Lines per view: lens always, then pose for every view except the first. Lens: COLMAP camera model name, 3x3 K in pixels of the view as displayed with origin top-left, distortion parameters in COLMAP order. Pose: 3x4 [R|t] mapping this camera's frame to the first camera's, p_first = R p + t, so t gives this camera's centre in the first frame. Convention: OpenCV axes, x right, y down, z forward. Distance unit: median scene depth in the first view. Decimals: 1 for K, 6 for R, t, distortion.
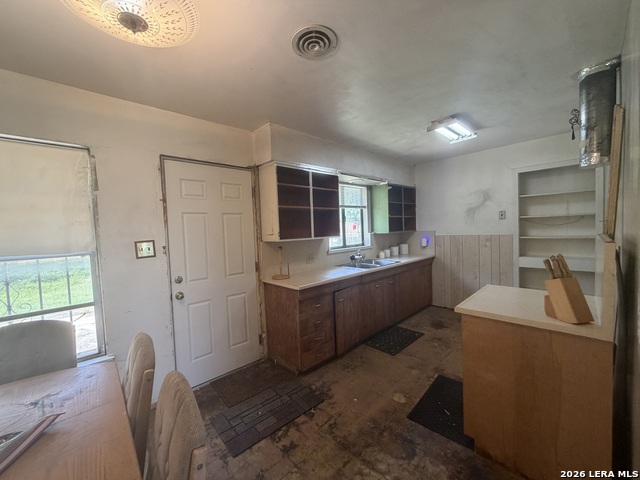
lens RADIAL K [[256.3, 0, 318.1], [0, 256.3, 240.1], [0, 0, 1]] dist [0.000307, 0.000082]
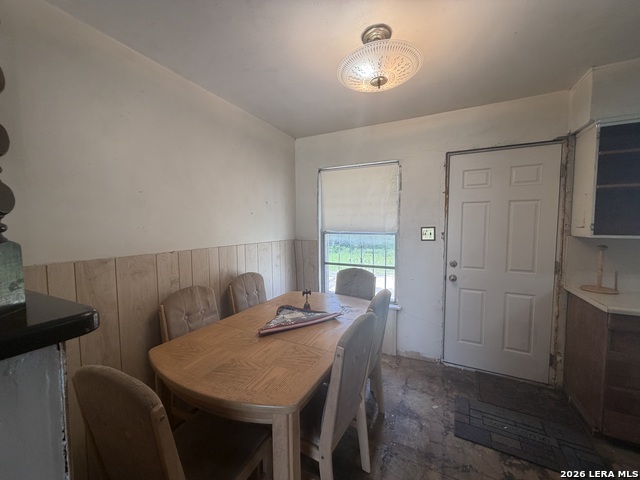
lens RADIAL K [[256.3, 0, 318.1], [0, 256.3, 240.1], [0, 0, 1]] dist [0.000307, 0.000082]
pose [[0.340940, 0.096099, -0.935160, 0.249822], [-0.048563, 0.995234, 0.084567, -0.010631], [0.938830, 0.016582, 0.343982, 0.059936]]
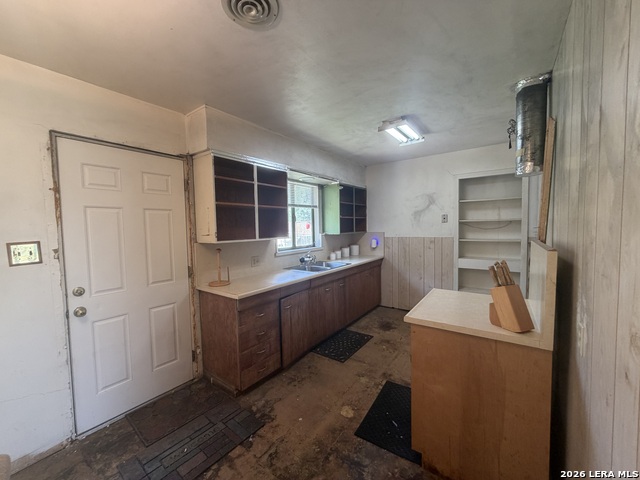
lens RADIAL K [[256.3, 0, 318.1], [0, 256.3, 240.1], [0, 0, 1]] dist [0.000307, 0.000082]
pose [[0.984163, 0.008852, 0.177043, 0.034054], [-0.009712, 0.999945, 0.003986, -0.012241], [-0.176998, -0.005643, 0.984195, 0.084097]]
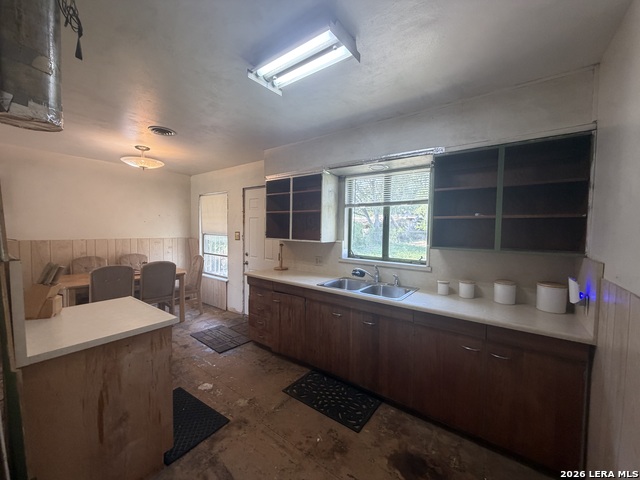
lens RADIAL K [[256.3, 0, 318.1], [0, 256.3, 240.1], [0, 0, 1]] dist [0.000307, 0.000082]
pose [[0.161191, 0.088425, -0.982954, 1.193293], [-0.066236, 0.994702, 0.078620, -0.110851], [0.984698, 0.052434, 0.166193, 1.055329]]
